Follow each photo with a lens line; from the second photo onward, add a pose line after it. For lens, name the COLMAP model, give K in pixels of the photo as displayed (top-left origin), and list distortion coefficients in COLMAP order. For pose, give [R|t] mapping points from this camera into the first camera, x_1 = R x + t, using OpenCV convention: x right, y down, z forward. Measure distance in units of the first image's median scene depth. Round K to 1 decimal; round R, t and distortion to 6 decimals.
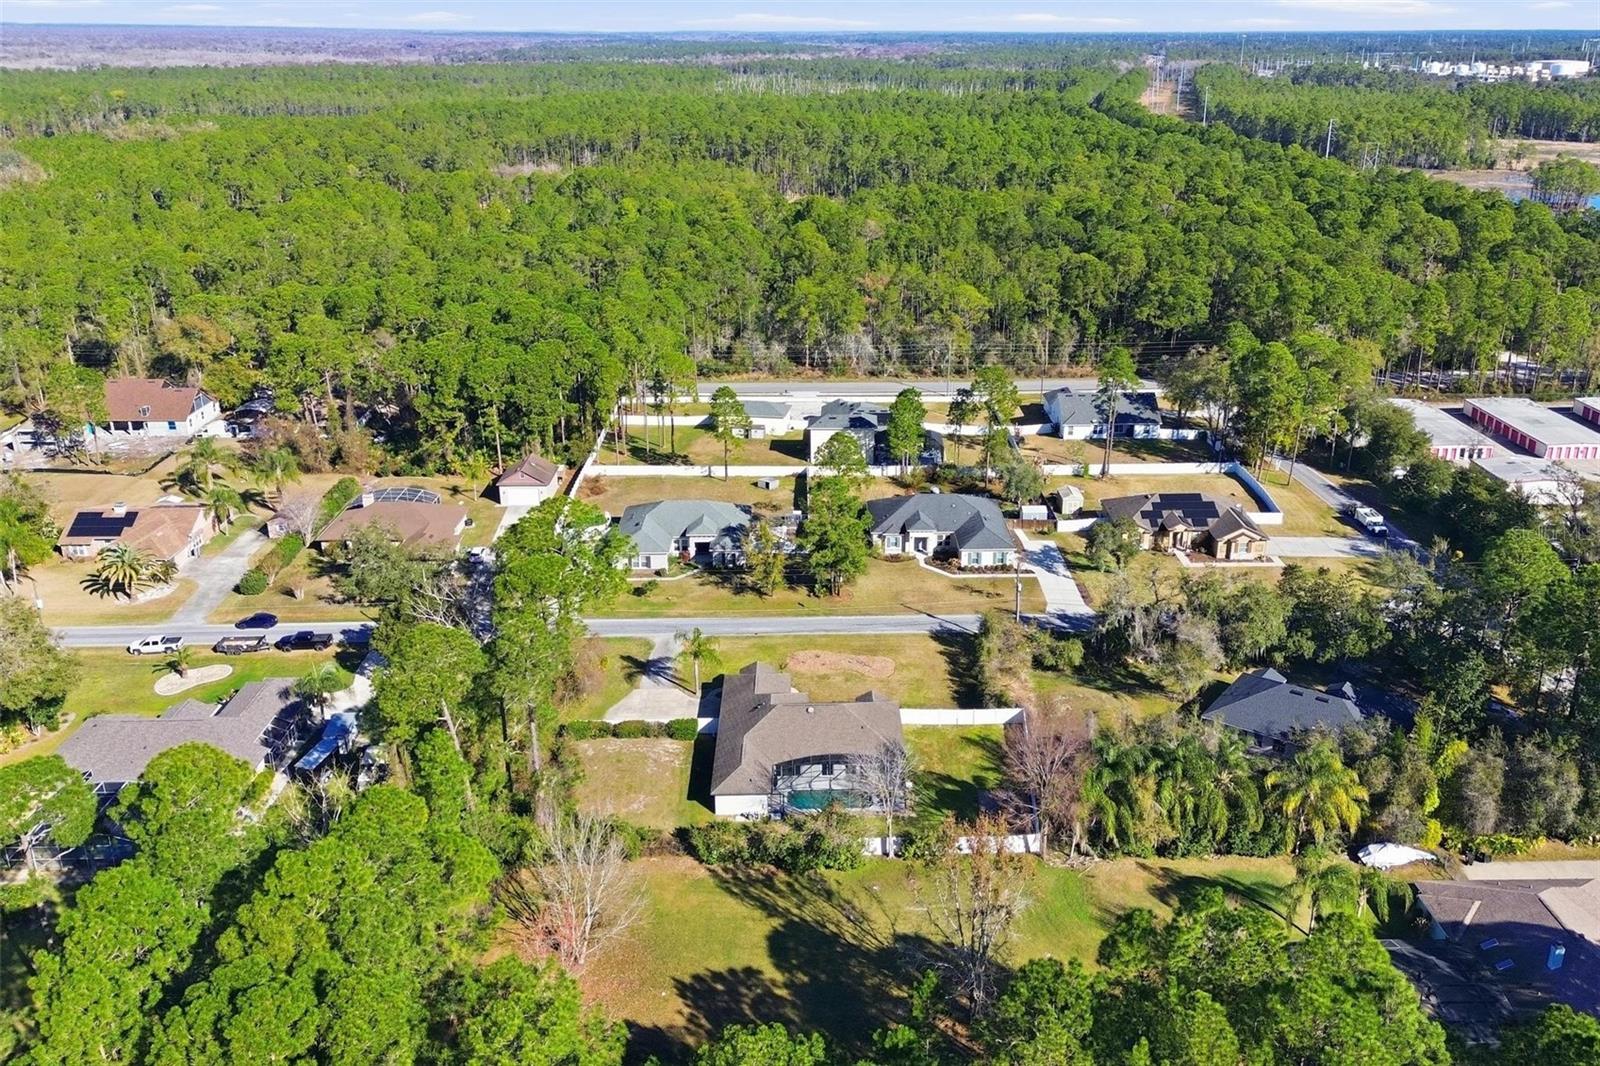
lens RADIAL K [[1295.2, 0, 817.1], [0, 1295.2, 536.1], [0, 0, 1]] dist [0.111407, -0.221805]
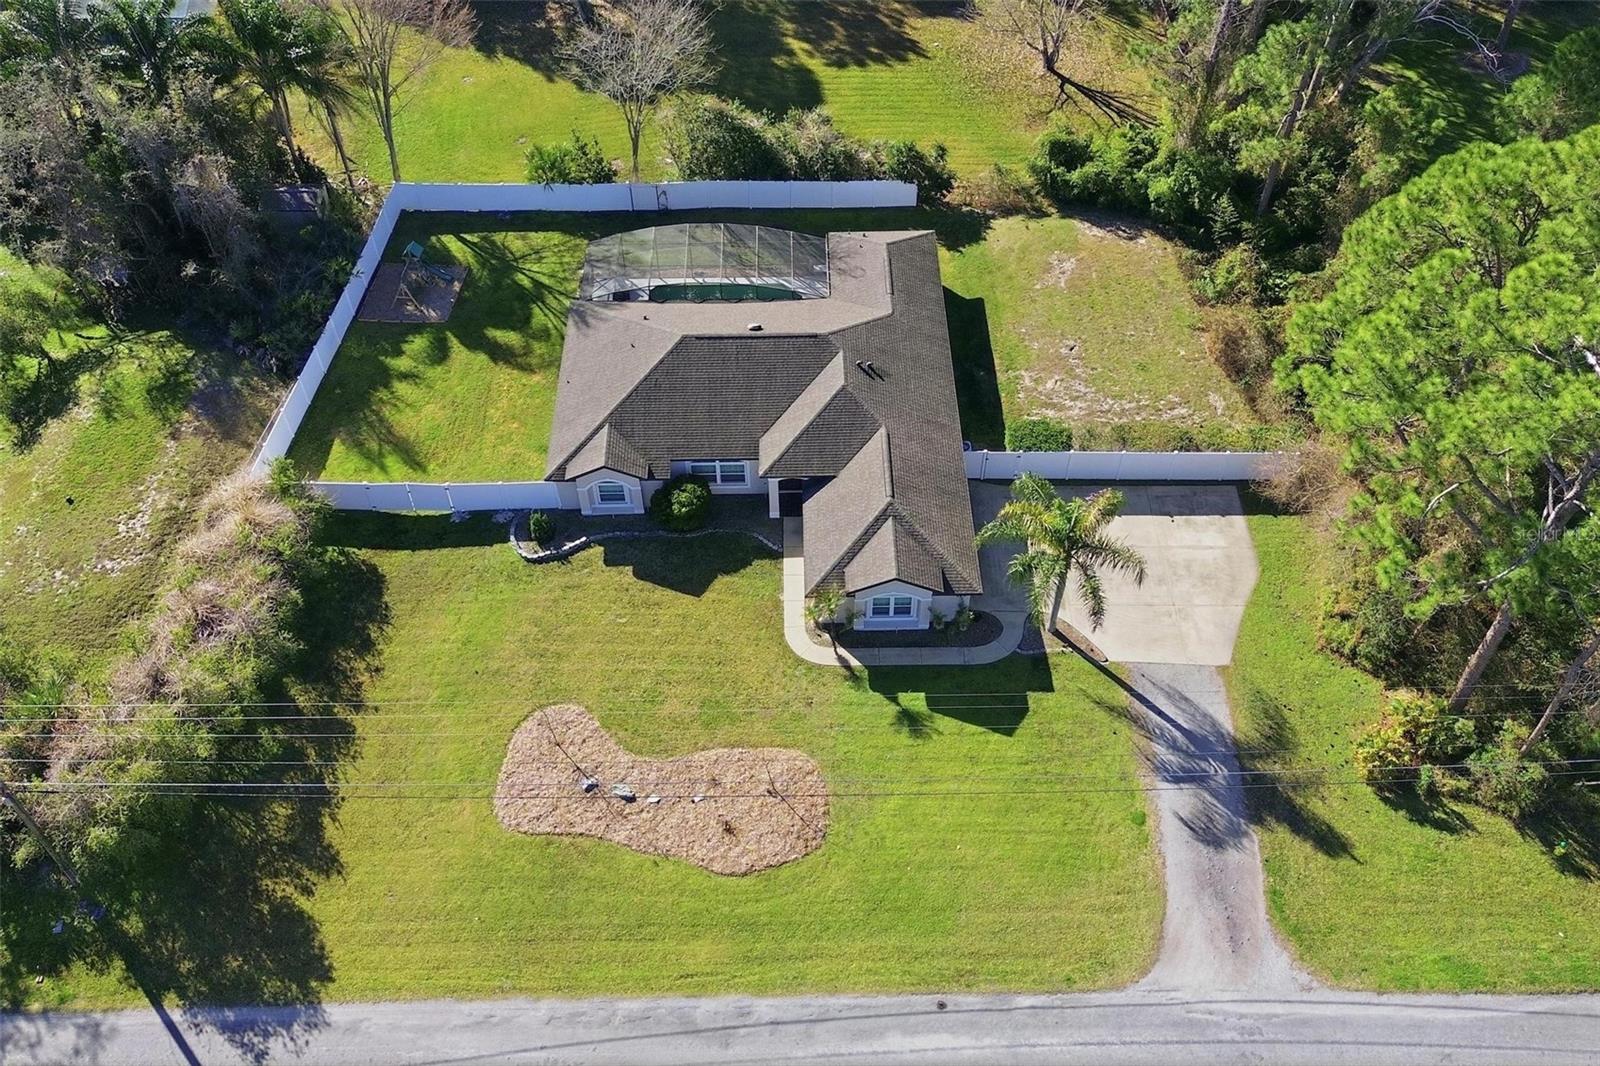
lens RADIAL K [[1330.7, 0, 800.0], [0, 1330.7, 533.0], [0, 0, 1]] dist [0.050944, -0.015099]
pose [[-0.999998, -0.000217, 0.002090, -0.021236], [0.001887, 0.344896, 0.938639, -0.281326], [-0.000924, 0.938641, -0.344895, 1.206860]]
